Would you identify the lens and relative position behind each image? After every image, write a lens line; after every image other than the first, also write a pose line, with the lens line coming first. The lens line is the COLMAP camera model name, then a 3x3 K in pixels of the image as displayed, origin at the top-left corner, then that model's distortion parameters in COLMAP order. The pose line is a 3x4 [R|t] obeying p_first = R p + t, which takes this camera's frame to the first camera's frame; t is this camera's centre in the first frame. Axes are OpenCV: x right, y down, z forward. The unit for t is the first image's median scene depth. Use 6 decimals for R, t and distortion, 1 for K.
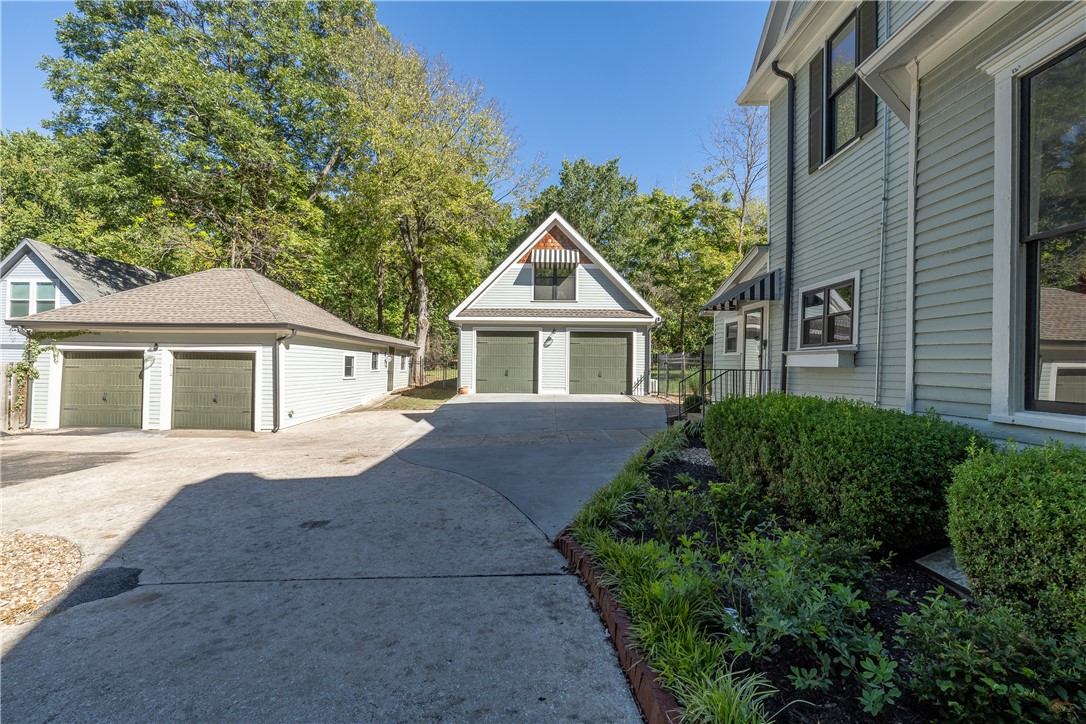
lens RADIAL K [[461.7, 0, 541.2], [0, 461.7, 363.8], [0, 0, 1]] dist [-0.002937, -0.000136]
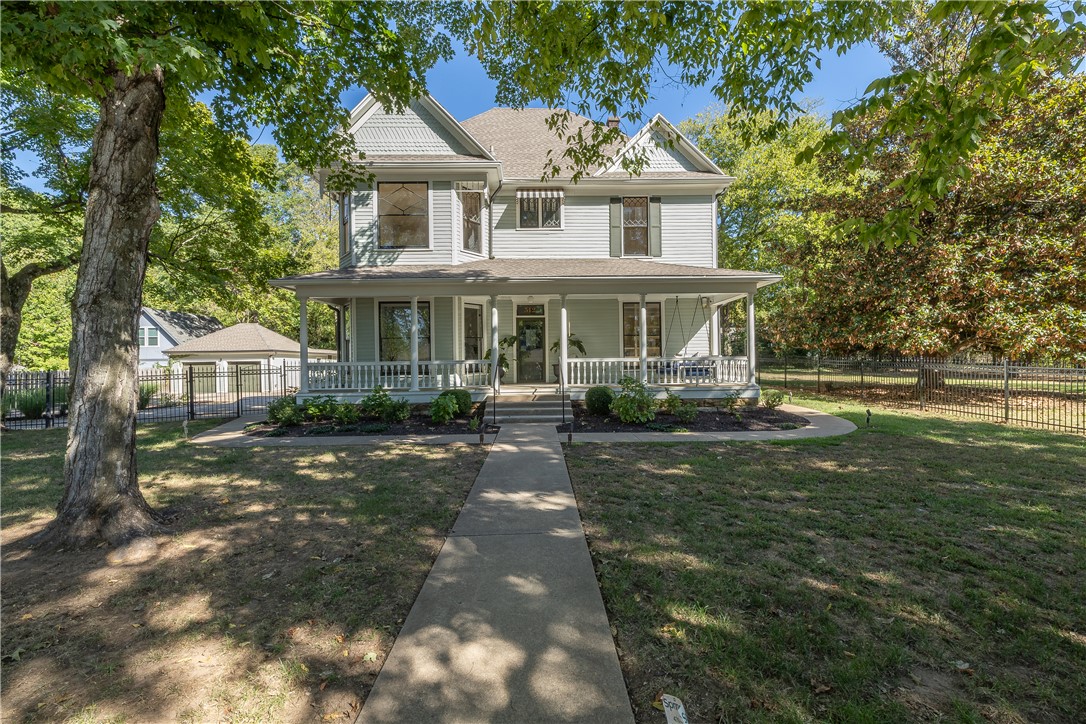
lens RADIAL K [[461.7, 0, 544.6], [0, 461.7, 361.7], [0, 0, 1]] dist [-0.002937, -0.000136]
pose [[0.999432, -0.022946, 0.024683, 0.868580], [0.022782, 0.999717, 0.006882, -0.004401], [-0.024834, -0.006316, 0.999672, -1.554171]]
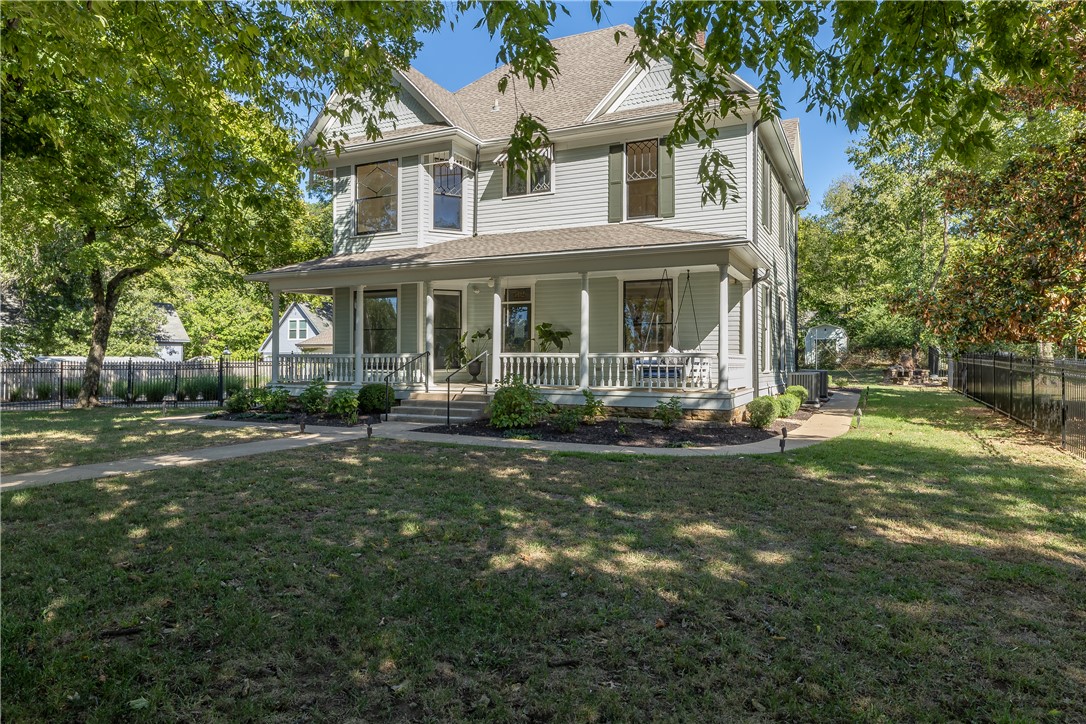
lens RADIAL K [[688.1, 0, 542.6], [0, 688.1, 360.9], [0, 0, 1]] dist [-0.010394, -0.000859]
pose [[0.896317, -0.005973, -0.443373, 1.607846], [0.004261, 0.999979, -0.004857, 0.019189], [0.443393, 0.002464, 0.896324, -1.653612]]
